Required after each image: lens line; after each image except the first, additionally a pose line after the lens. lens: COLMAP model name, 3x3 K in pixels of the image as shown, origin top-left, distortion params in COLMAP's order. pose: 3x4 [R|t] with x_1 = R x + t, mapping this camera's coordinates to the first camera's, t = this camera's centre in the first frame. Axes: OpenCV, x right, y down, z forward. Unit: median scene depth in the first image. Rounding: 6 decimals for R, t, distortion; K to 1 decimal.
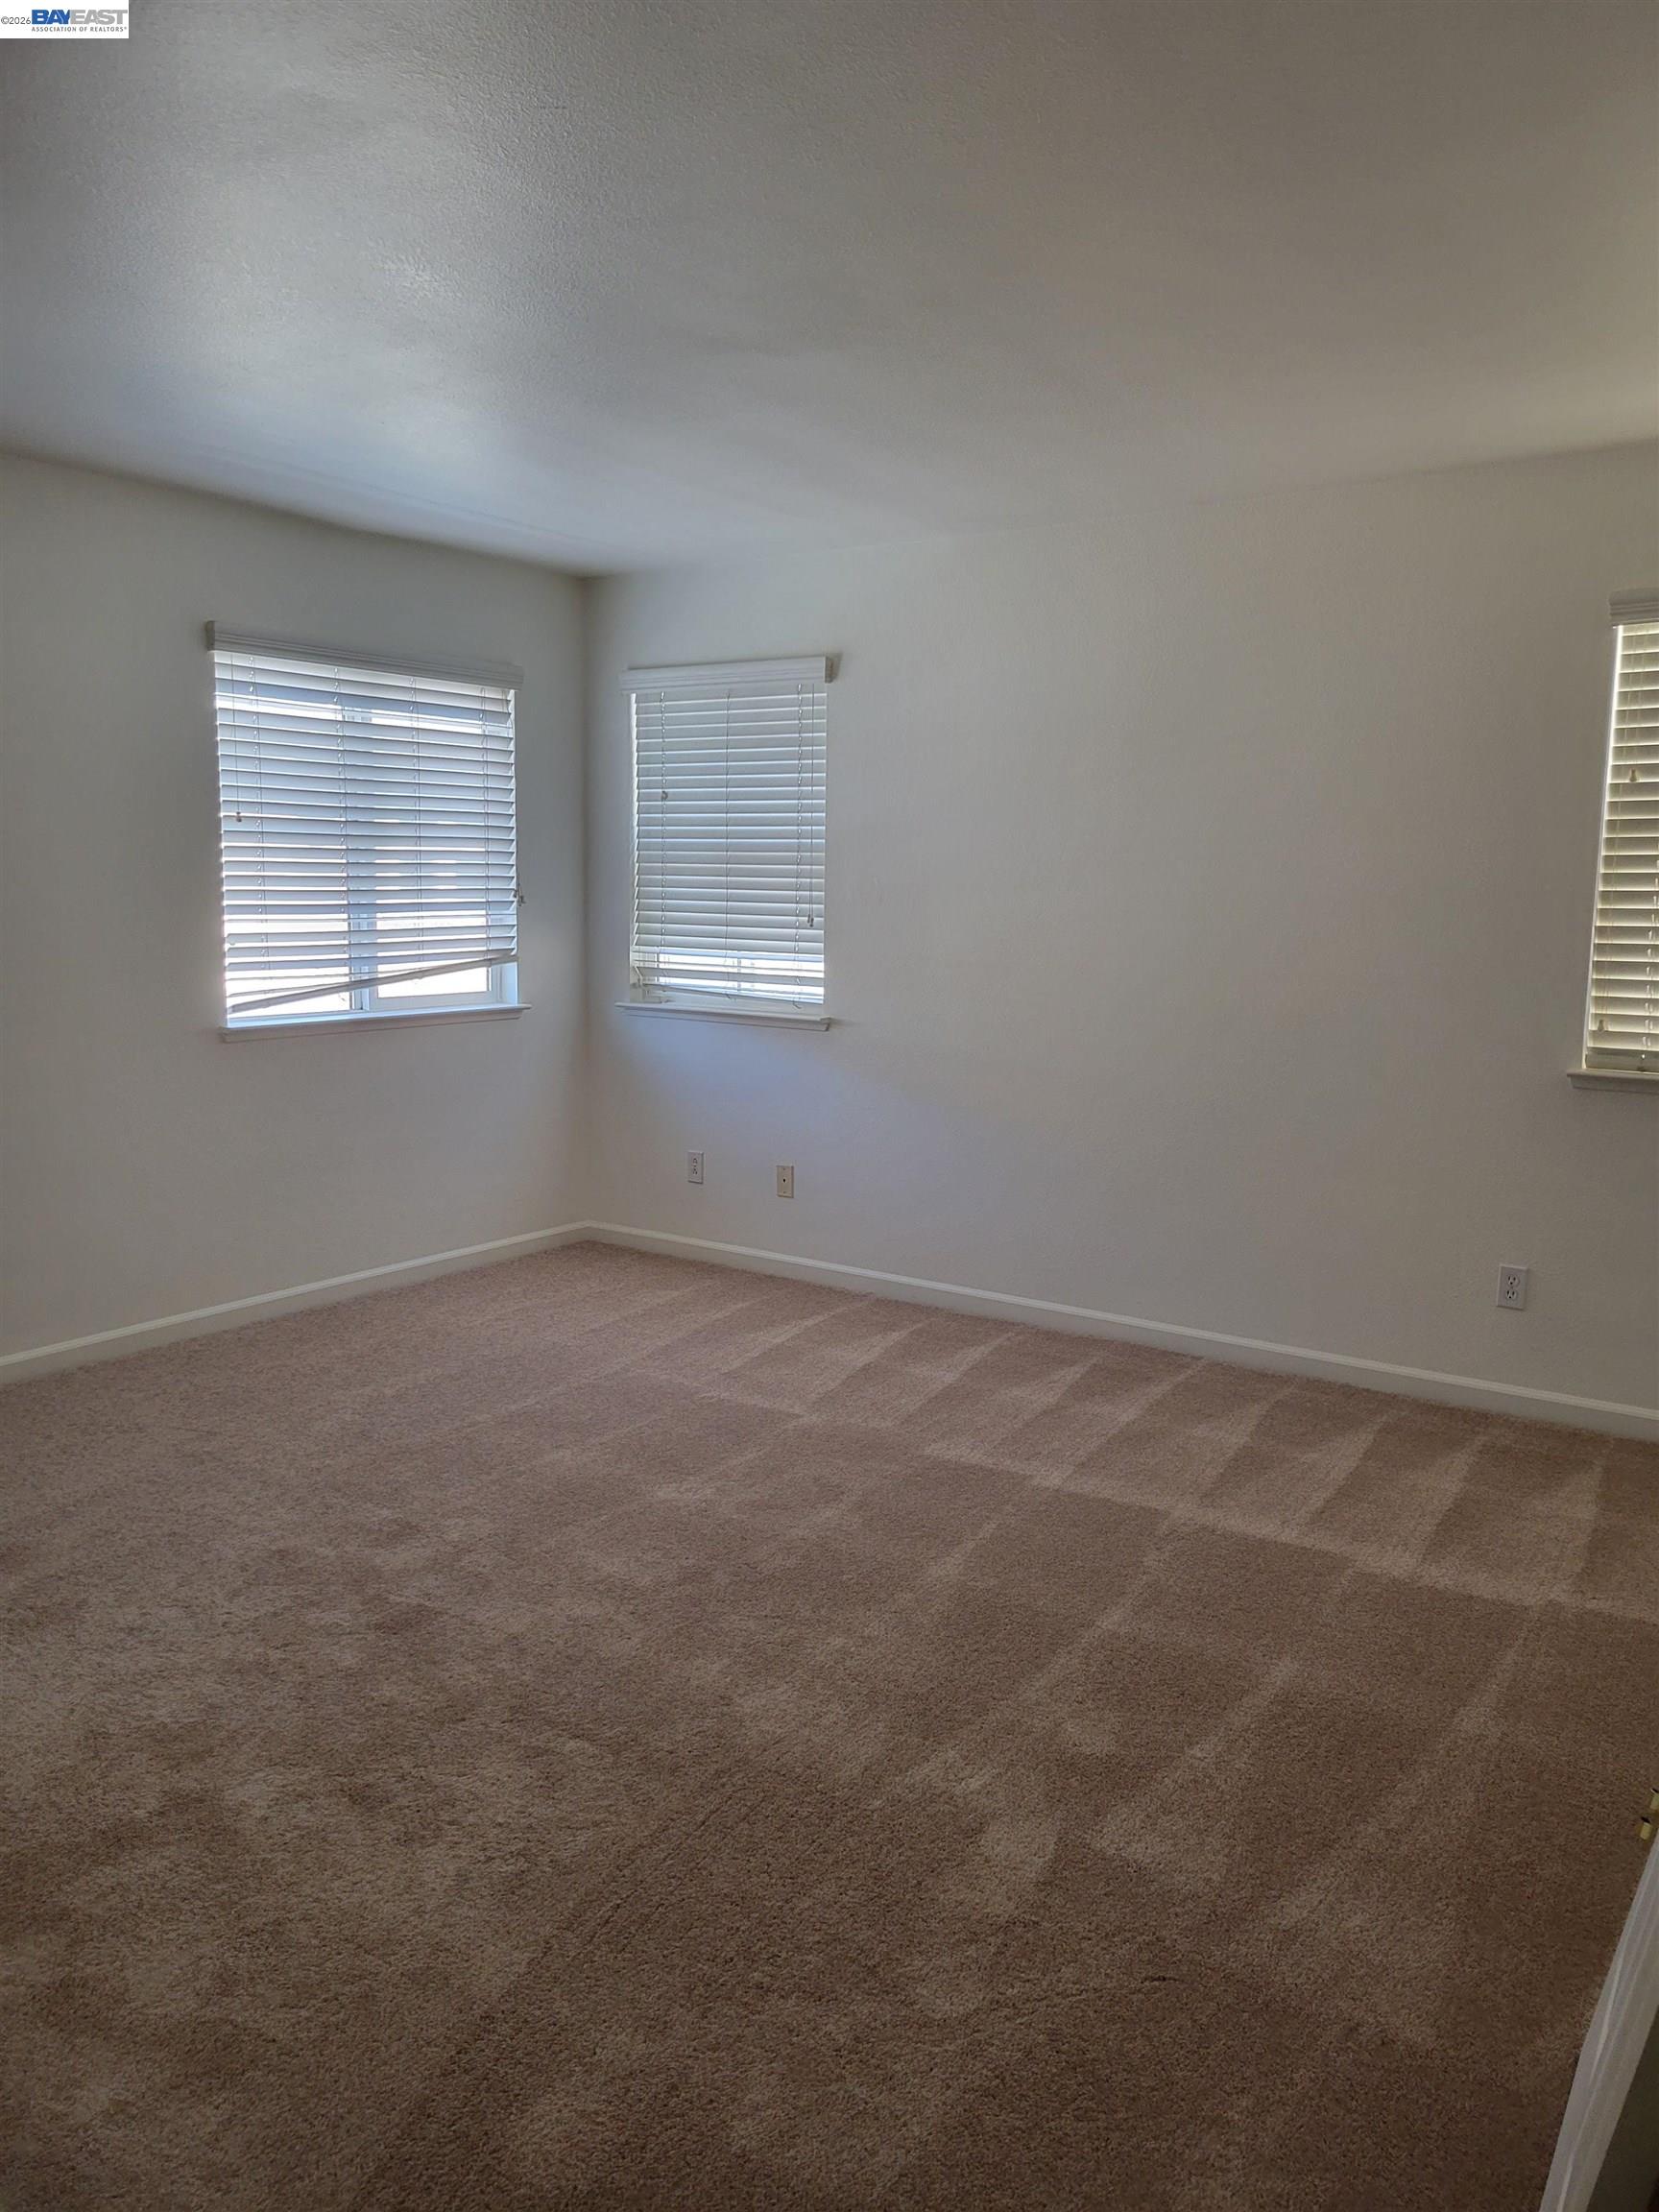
lens RADIAL K [[1645.7, 0, 828.6], [0, 1645.7, 1095.1], [0, 0, 1]] dist [0.037447, -0.010978]
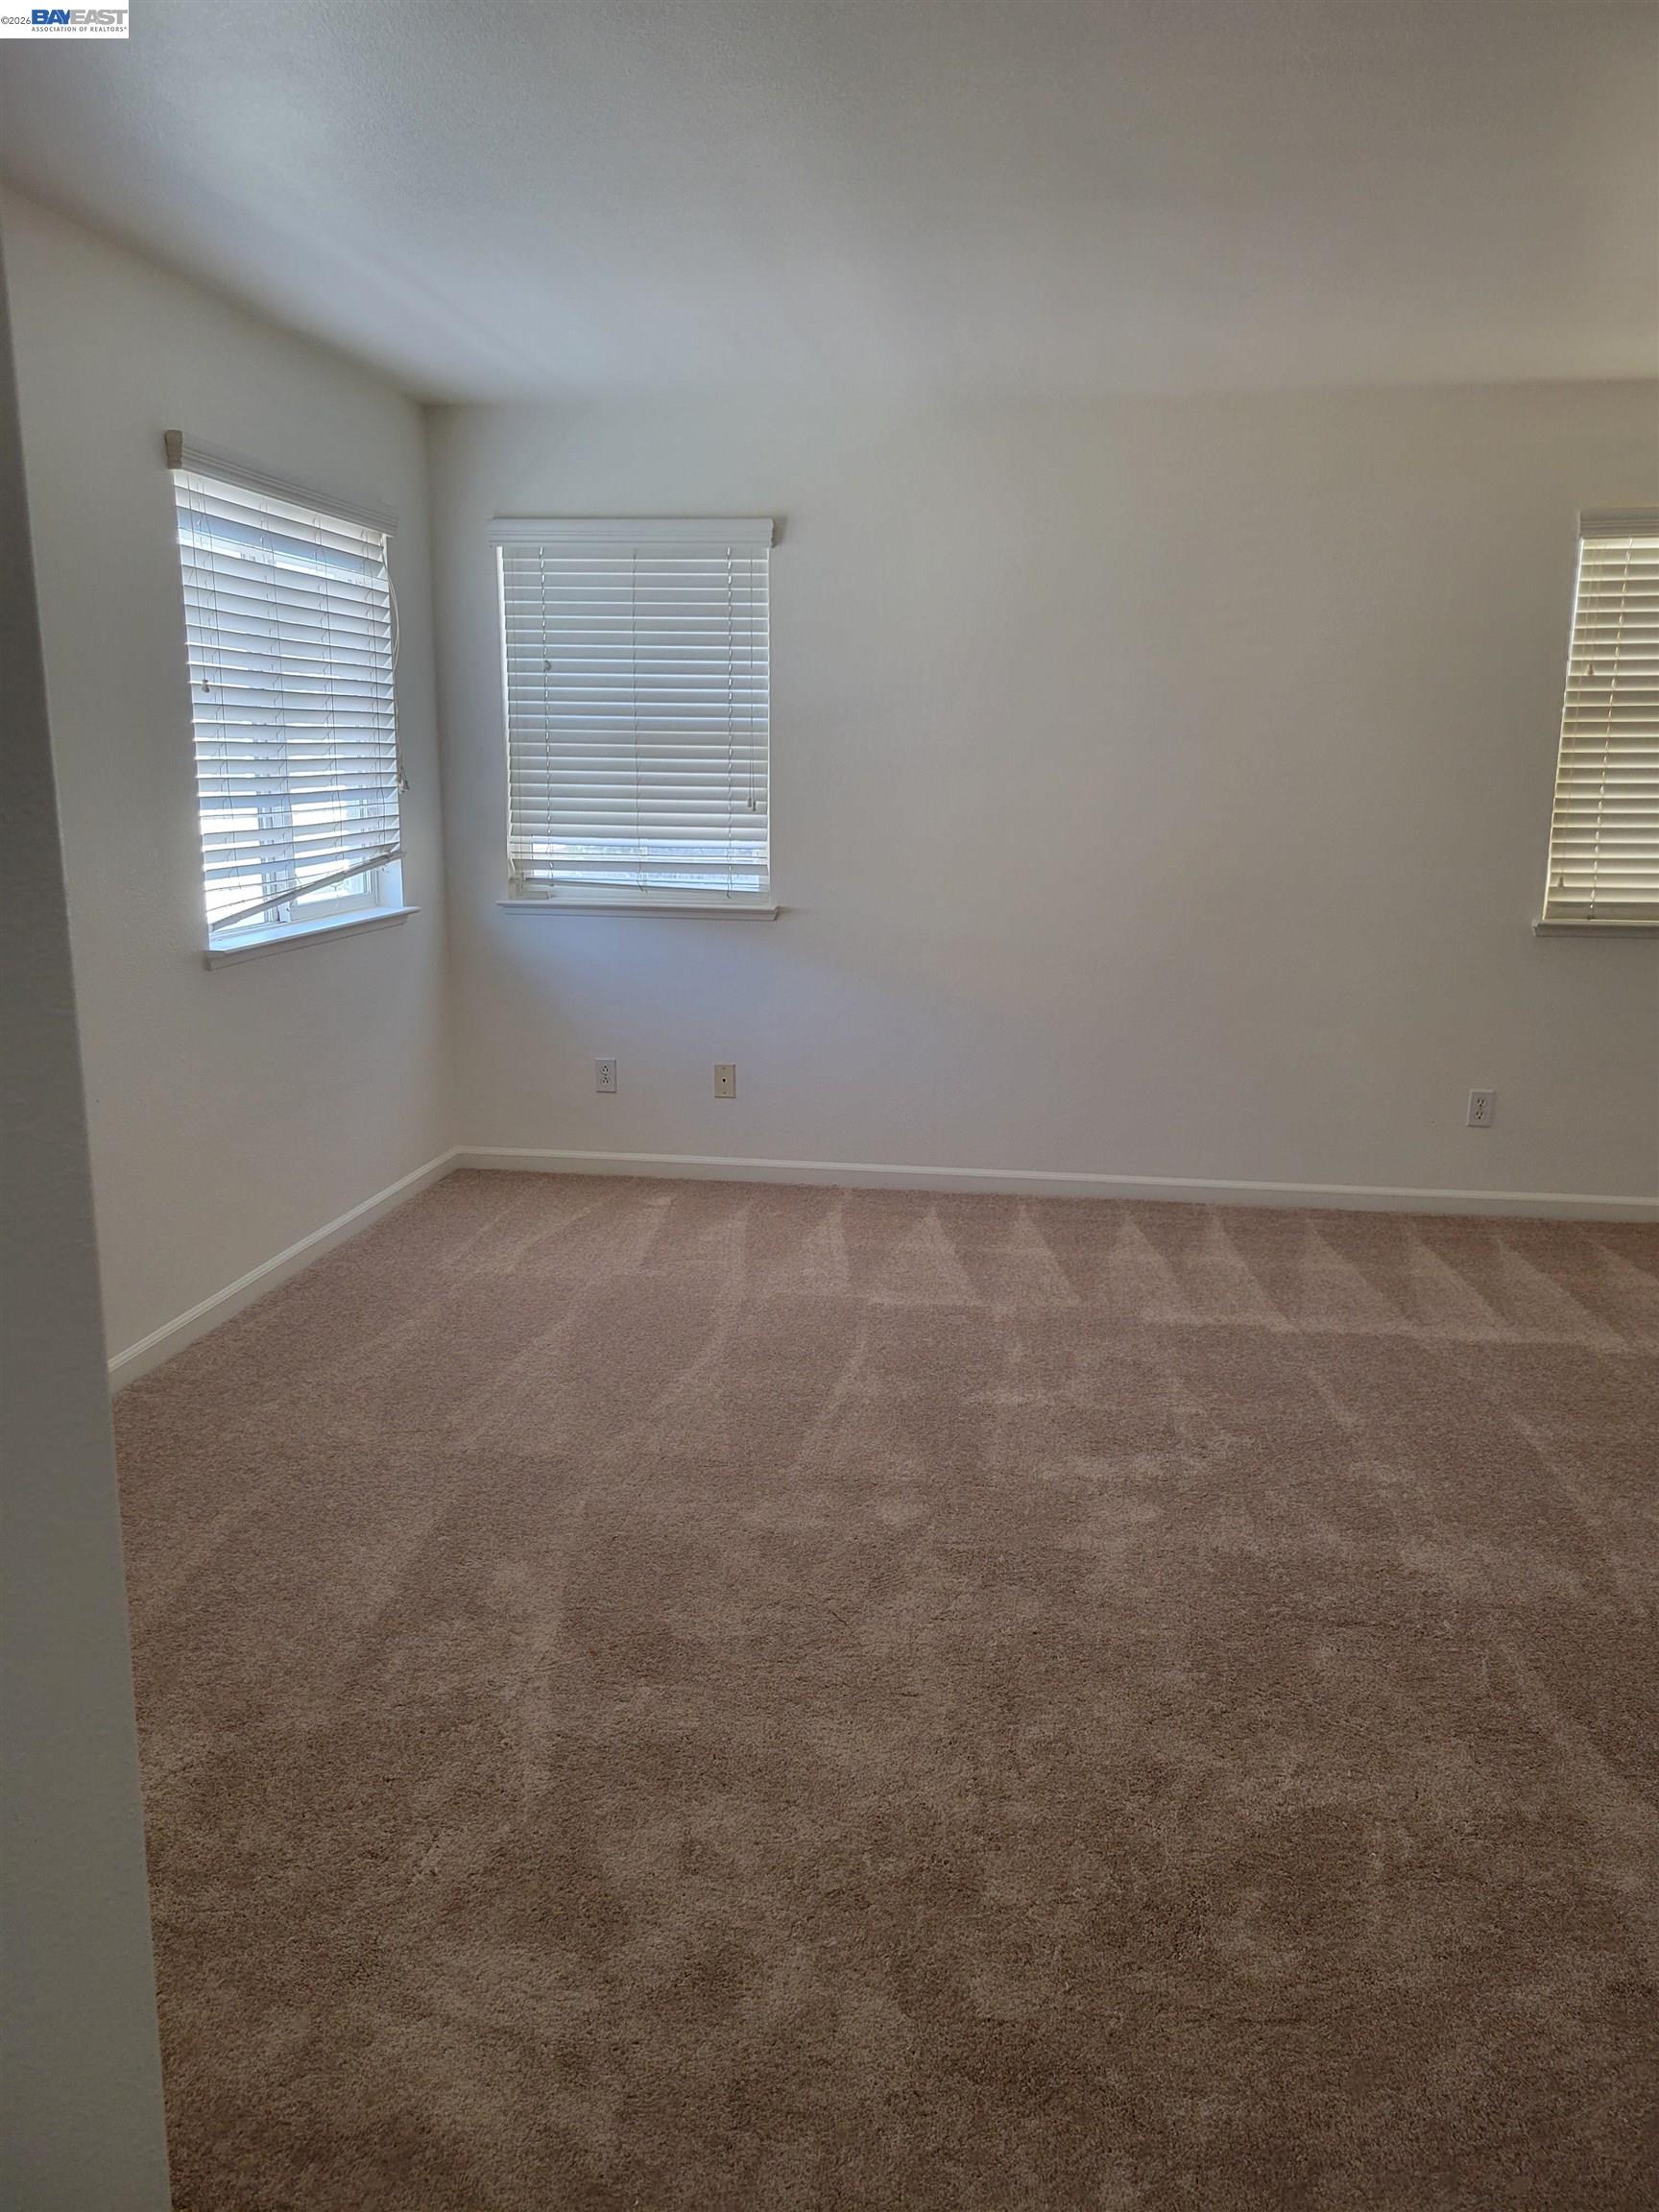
lens RADIAL K [[1652.0, 0, 829.5], [0, 1652.0, 1106.0], [0, 0, 1]] dist [0.030403, -0.007379]
pose [[0.889788, -0.097902, 0.445750, -0.457402], [0.061703, 0.993558, 0.095051, -0.023538], [-0.452184, -0.057071, 0.890097, 0.136232]]
